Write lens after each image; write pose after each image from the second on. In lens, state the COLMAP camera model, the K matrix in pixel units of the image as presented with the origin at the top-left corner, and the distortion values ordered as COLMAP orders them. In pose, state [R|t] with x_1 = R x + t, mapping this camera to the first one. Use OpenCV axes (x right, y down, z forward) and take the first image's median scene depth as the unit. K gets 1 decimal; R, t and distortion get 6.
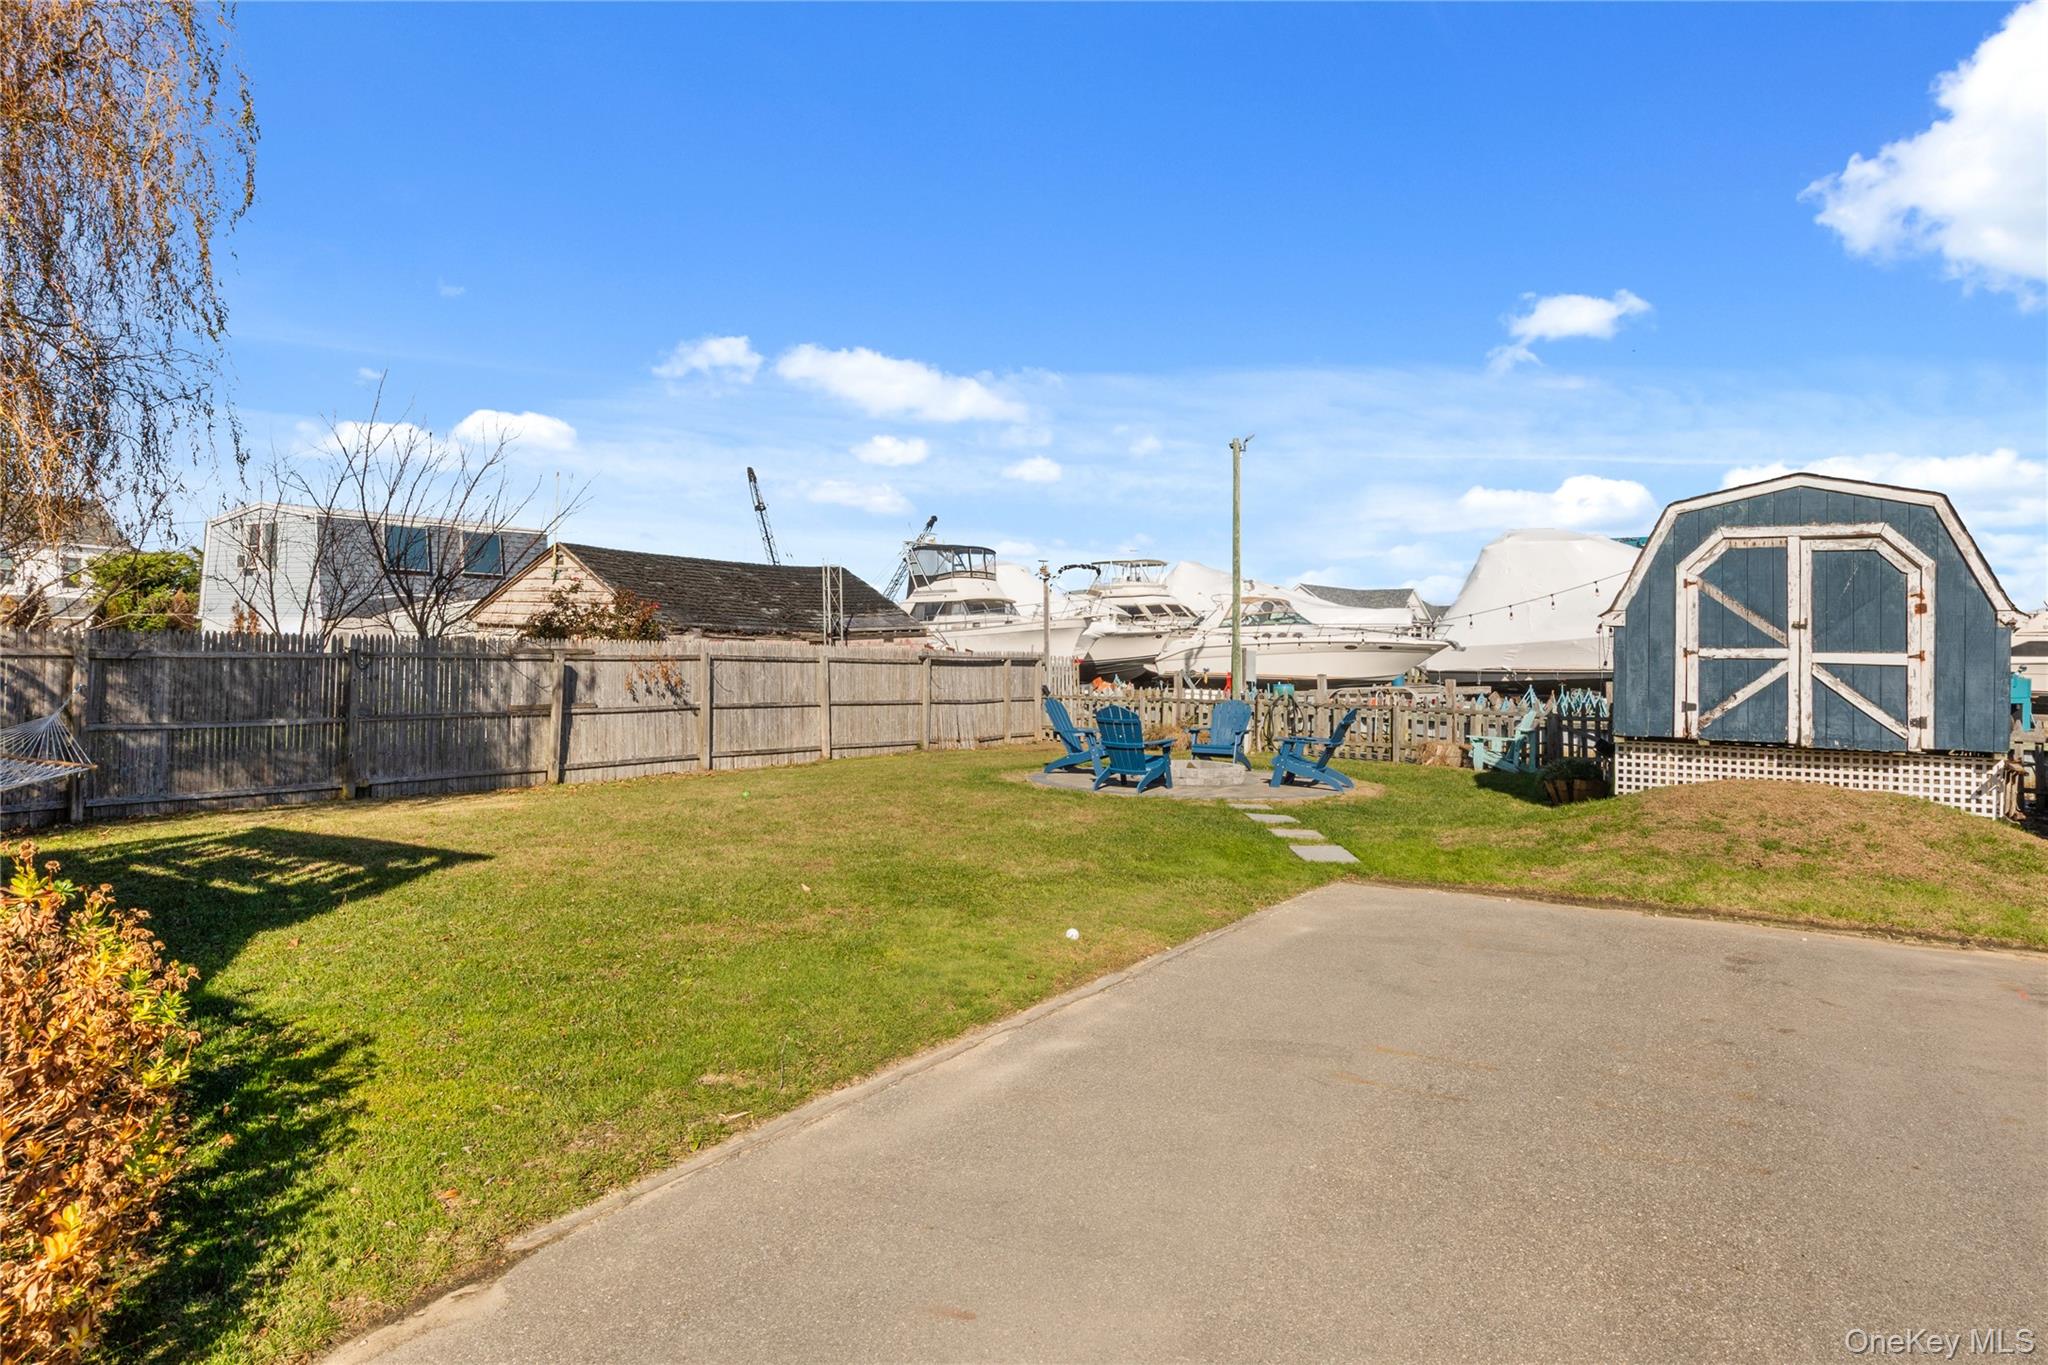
lens RADIAL K [[1257.9, 0, 1024.0], [0, 1257.9, 682.5], [0, 0, 1]] dist [0.001617, 0.000462]
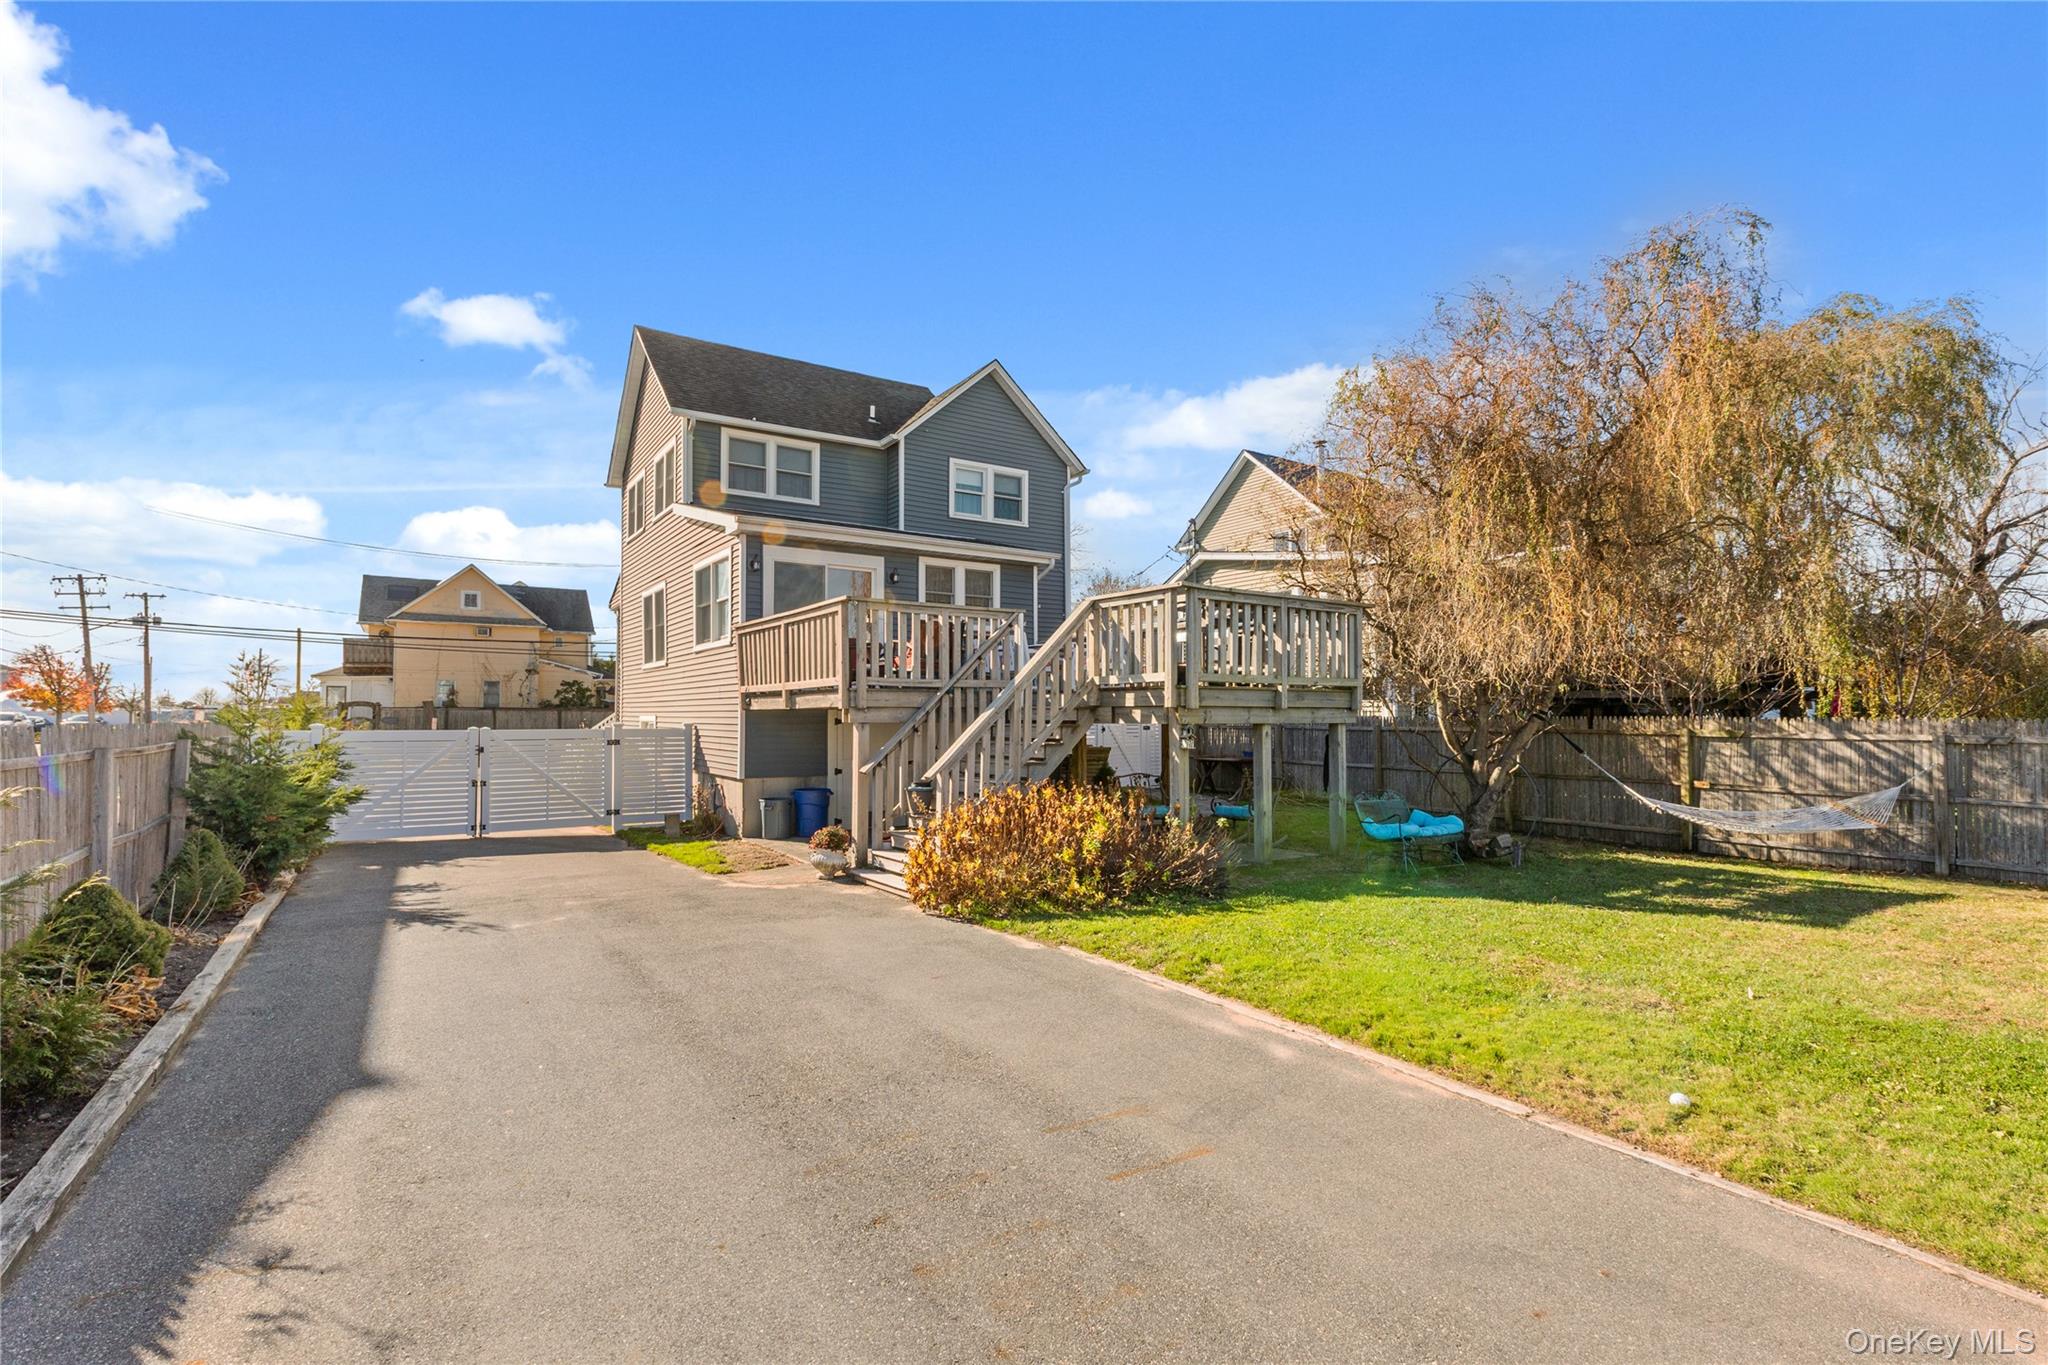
lens RADIAL K [[941.4, 0, 1009.9], [0, 941.4, 689.1], [0, 0, 1]] dist [0.002405, 0.000201]
pose [[-0.469507, -0.057784, -0.881036, 0.996339], [-0.012923, 0.998199, -0.058582, -0.012825], [0.882834, -0.016119, -0.469408, 1.204829]]
